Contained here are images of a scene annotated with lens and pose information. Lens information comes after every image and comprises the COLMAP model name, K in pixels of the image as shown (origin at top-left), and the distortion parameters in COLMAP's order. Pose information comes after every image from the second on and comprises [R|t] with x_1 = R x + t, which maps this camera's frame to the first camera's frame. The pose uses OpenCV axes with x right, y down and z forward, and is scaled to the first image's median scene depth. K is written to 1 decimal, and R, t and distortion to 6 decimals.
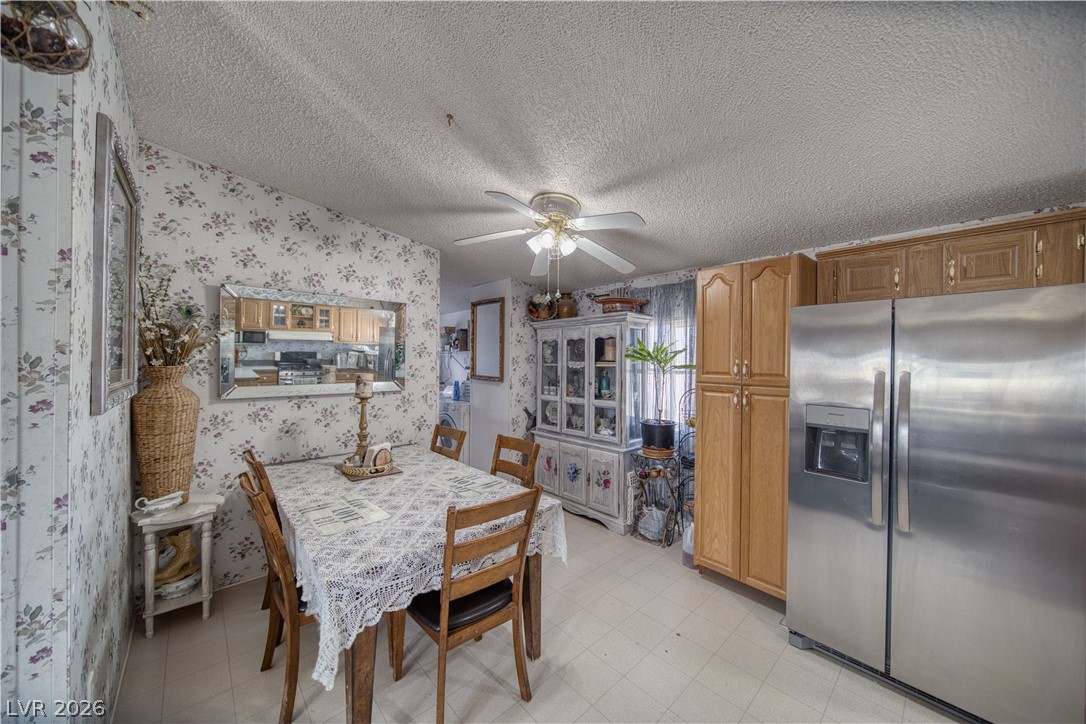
lens RADIAL K [[381.2, 0, 543.5], [0, 381.2, 360.6], [0, 0, 1]] dist [-0.002916, -0.000515]
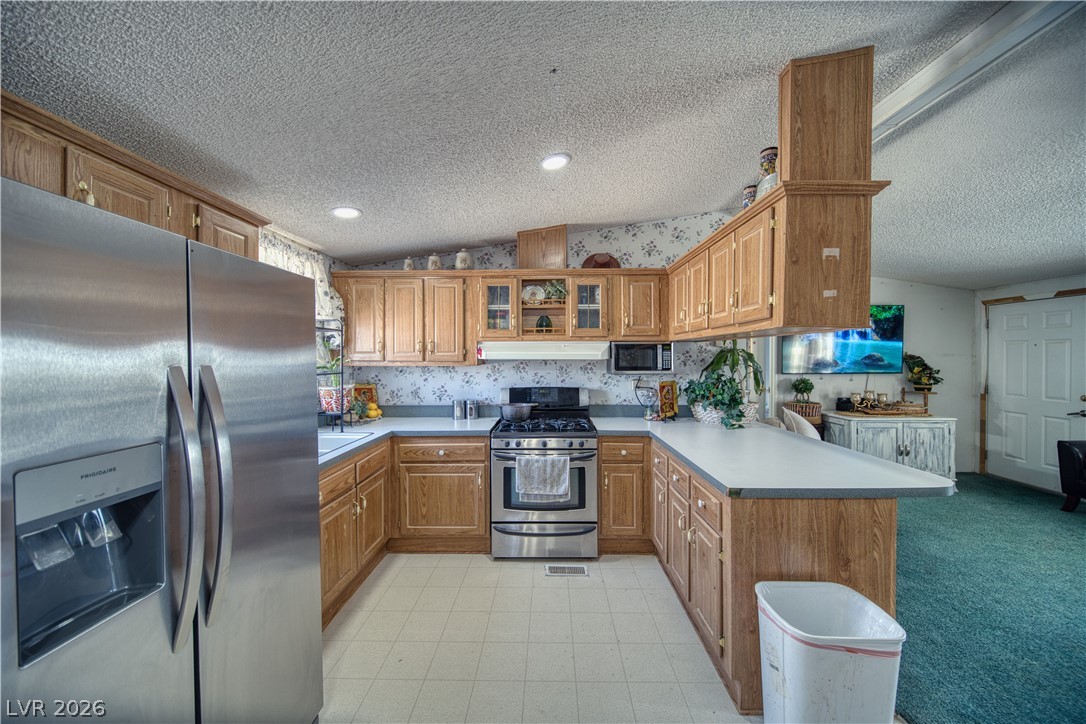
lens RADIAL K [[381.2, 0, 543.5], [0, 381.2, 360.6], [0, 0, 1]] dist [-0.002916, -0.000515]
pose [[-0.727150, -0.012907, 0.686358, 0.066059], [-0.003986, 0.999886, 0.014580, 0.005081], [-0.686467, 0.007866, -0.727118, 0.509312]]
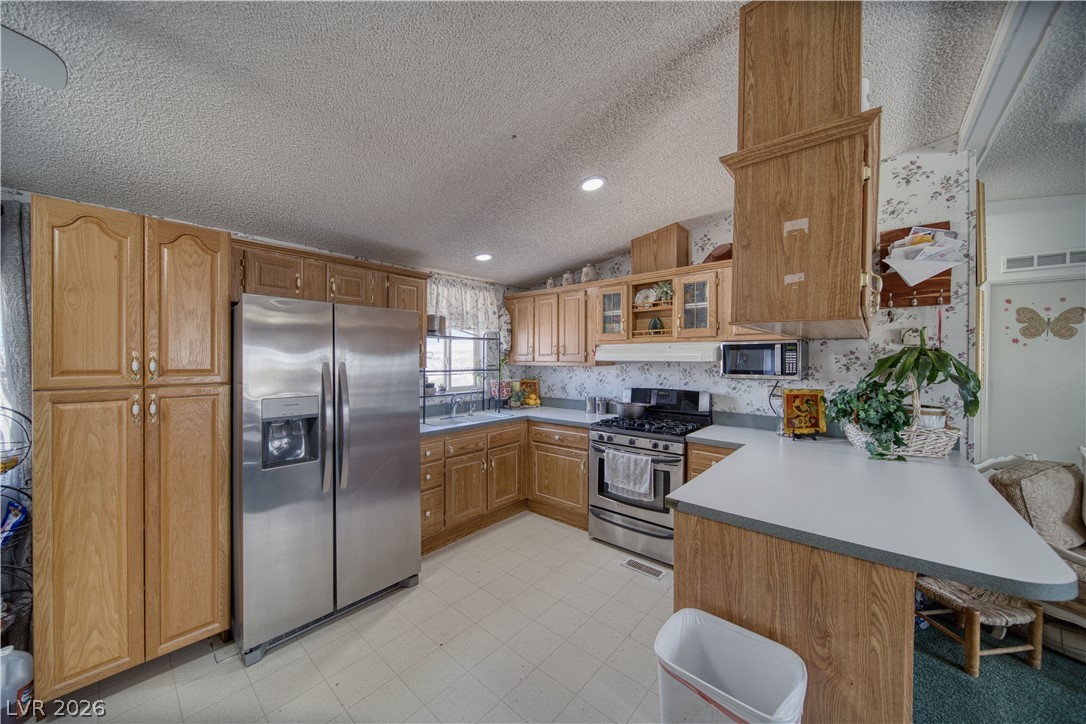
lens RADIAL K [[381.2, 0, 543.5], [0, 381.2, 360.6], [0, 0, 1]] dist [-0.002916, -0.000515]
pose [[-0.120311, -0.013592, 0.992643, -0.182190], [-0.002036, 0.999908, 0.013444, 0.002567], [-0.992734, -0.000403, -0.120327, 0.232085]]
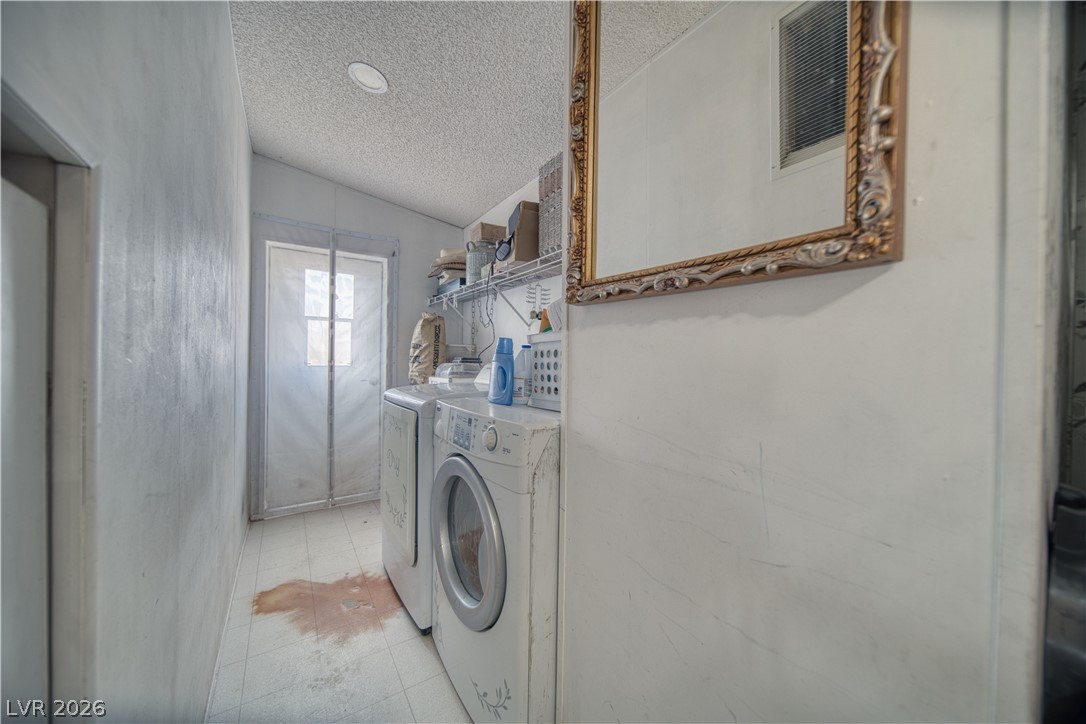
lens RADIAL K [[381.2, 0, 543.5], [0, 381.2, 360.6], [0, 0, 1]] dist [-0.002916, -0.000515]
pose [[0.990672, 0.004299, -0.136197, -0.232468], [-0.004081, 0.999990, 0.001878, 0.102391], [0.136204, -0.001305, 0.990680, 1.047393]]
